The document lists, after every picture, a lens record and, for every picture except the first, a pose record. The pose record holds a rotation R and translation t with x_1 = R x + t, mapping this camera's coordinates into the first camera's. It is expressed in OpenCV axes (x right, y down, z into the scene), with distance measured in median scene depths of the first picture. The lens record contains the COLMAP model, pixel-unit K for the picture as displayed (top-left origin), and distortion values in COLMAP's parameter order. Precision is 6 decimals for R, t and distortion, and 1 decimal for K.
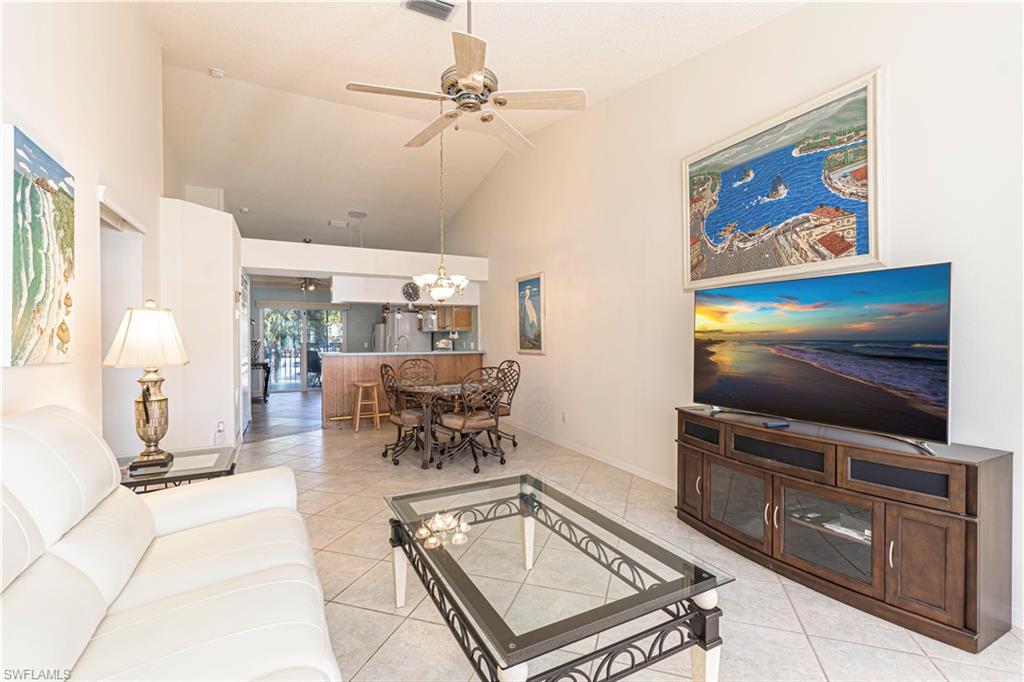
lens RADIAL K [[457.3, 0, 516.5], [0, 457.3, 340.2], [0, 0, 1]] dist [0.009348, -0.000880]
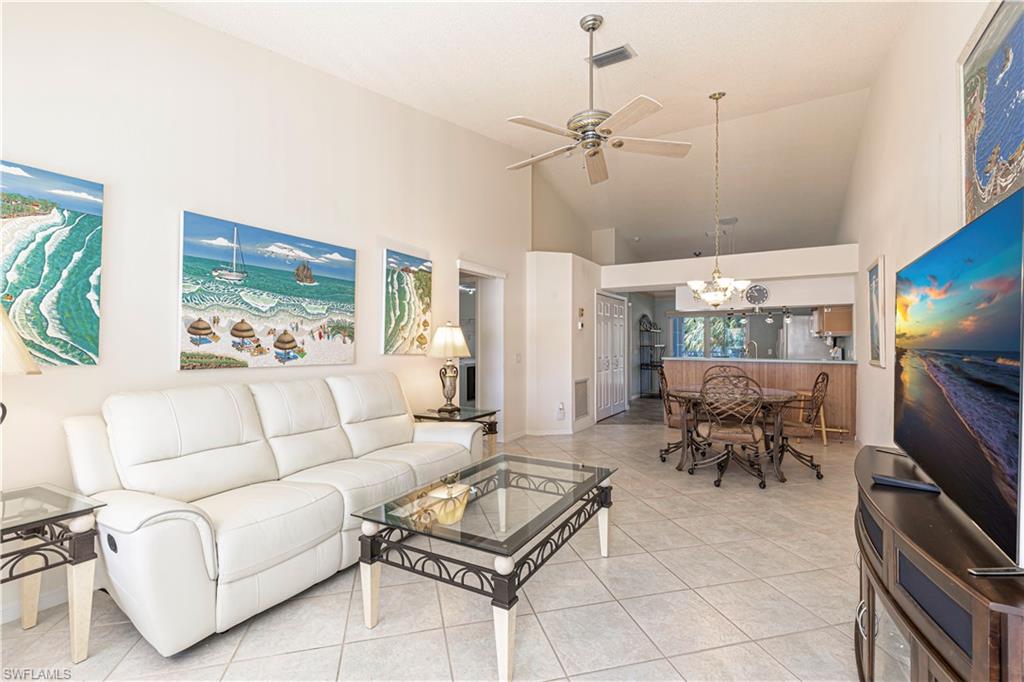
lens RADIAL K [[457.3, 0, 516.5], [0, 457.3, 340.2], [0, 0, 1]] dist [0.009348, -0.000880]
pose [[0.537602, -0.001330, -0.843198, 0.733294], [-0.010163, 0.999916, -0.008057, -0.000371], [0.843138, 0.012901, 0.537543, 0.204952]]
